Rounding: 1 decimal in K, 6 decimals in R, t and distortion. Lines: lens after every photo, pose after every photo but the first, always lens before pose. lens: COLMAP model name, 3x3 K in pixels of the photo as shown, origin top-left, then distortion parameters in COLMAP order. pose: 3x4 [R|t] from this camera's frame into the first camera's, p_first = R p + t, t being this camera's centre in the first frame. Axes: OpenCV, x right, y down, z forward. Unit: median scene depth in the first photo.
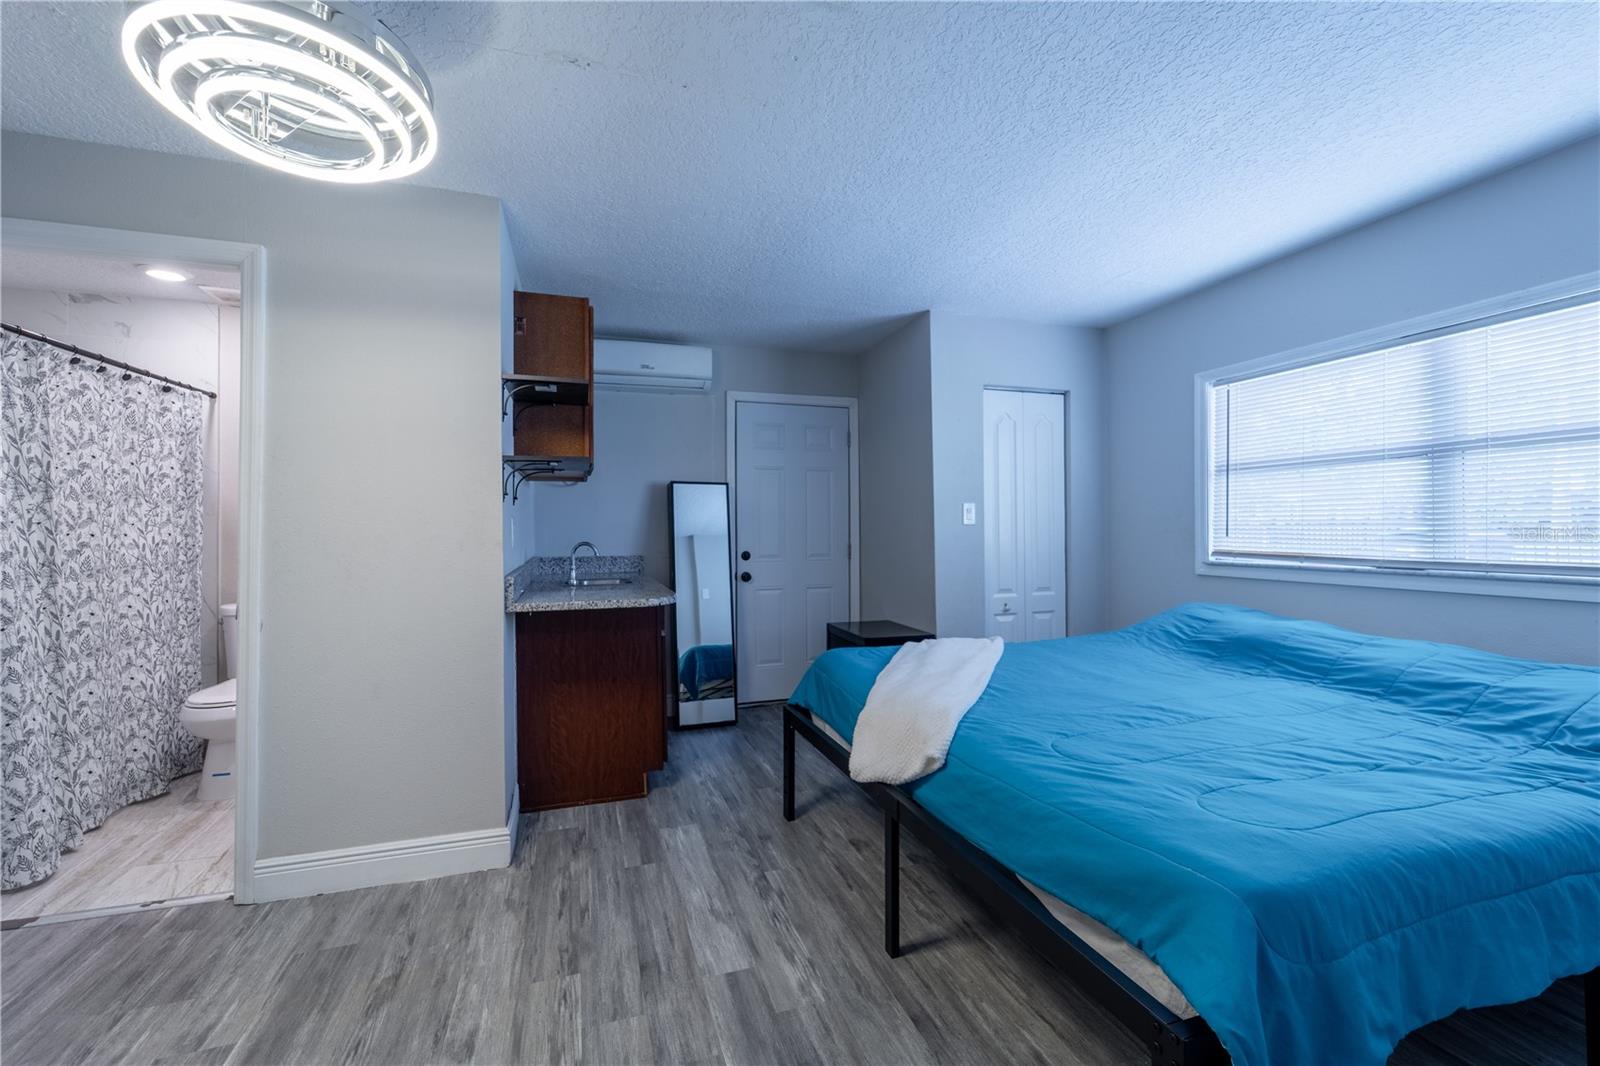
lens RADIAL K [[647.2, 0, 791.5], [0, 647.2, 519.6], [0, 0, 1]] dist [0.001820, -0.000342]
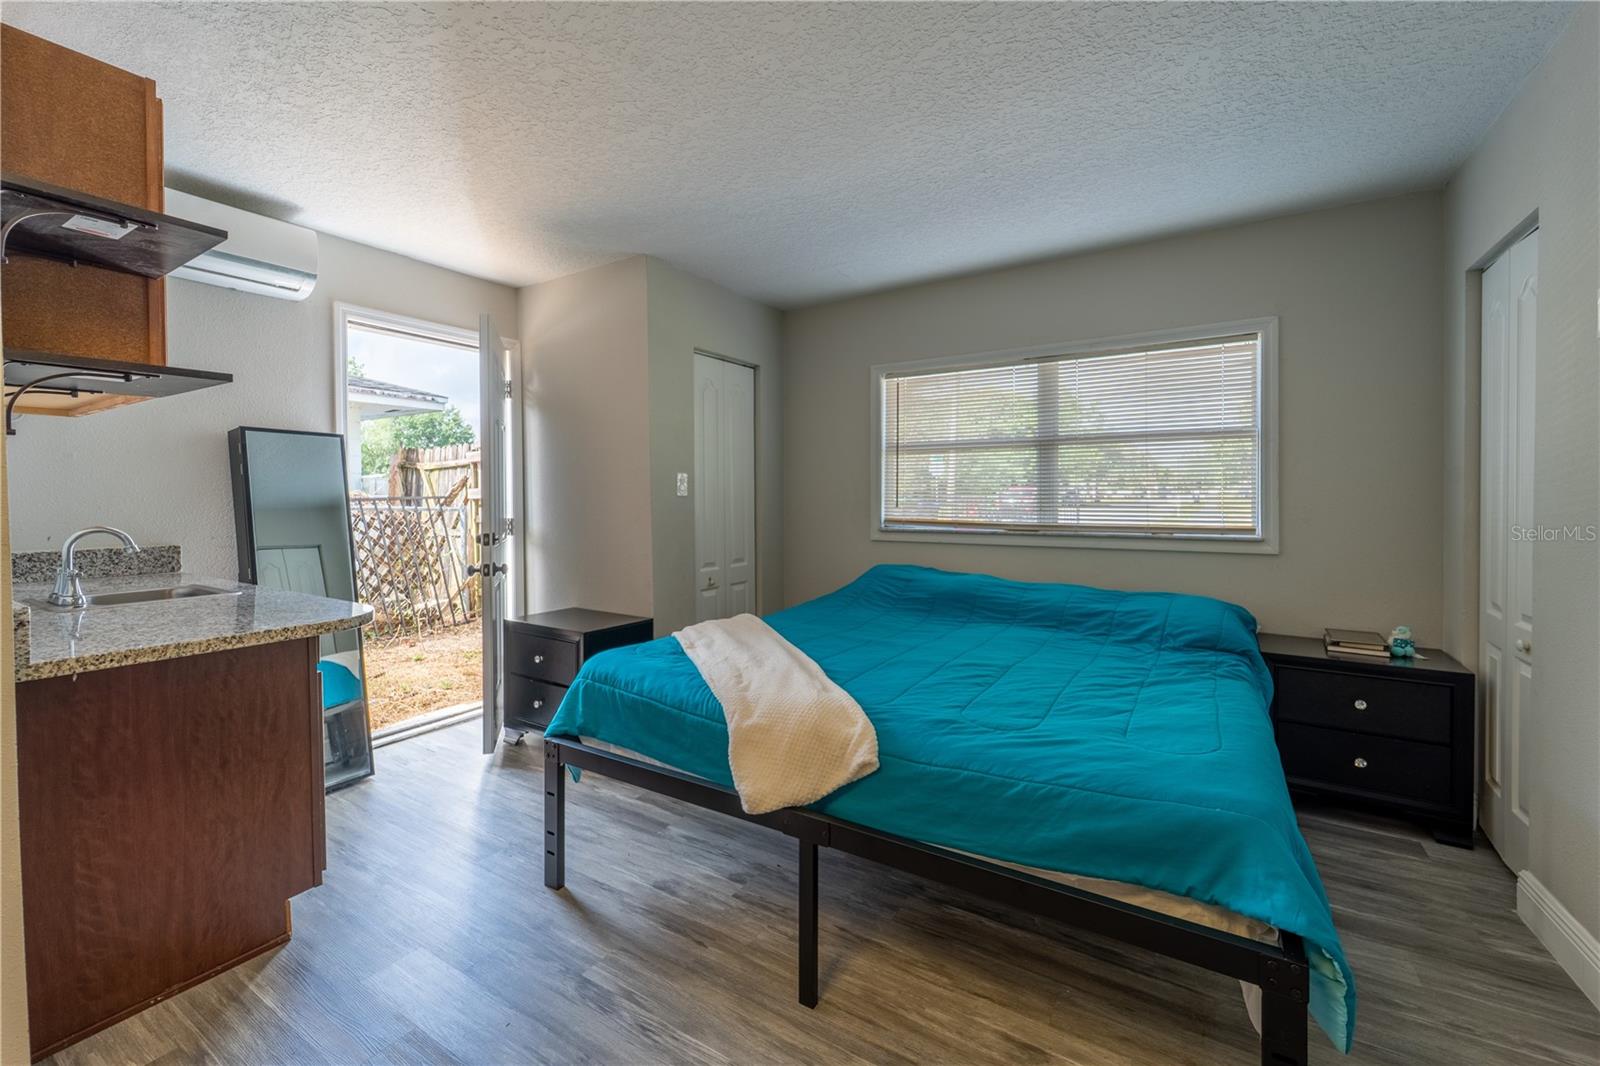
lens RADIAL K [[650.1, 0, 771.6], [0, 650.1, 502.1], [0, 0, 1]] dist [0.001585, -0.000249]
pose [[0.771762, -0.004693, 0.635895, -0.427993], [-0.009117, 0.999788, 0.018443, -0.004137], [-0.635847, -0.020031, 0.771556, 0.387682]]
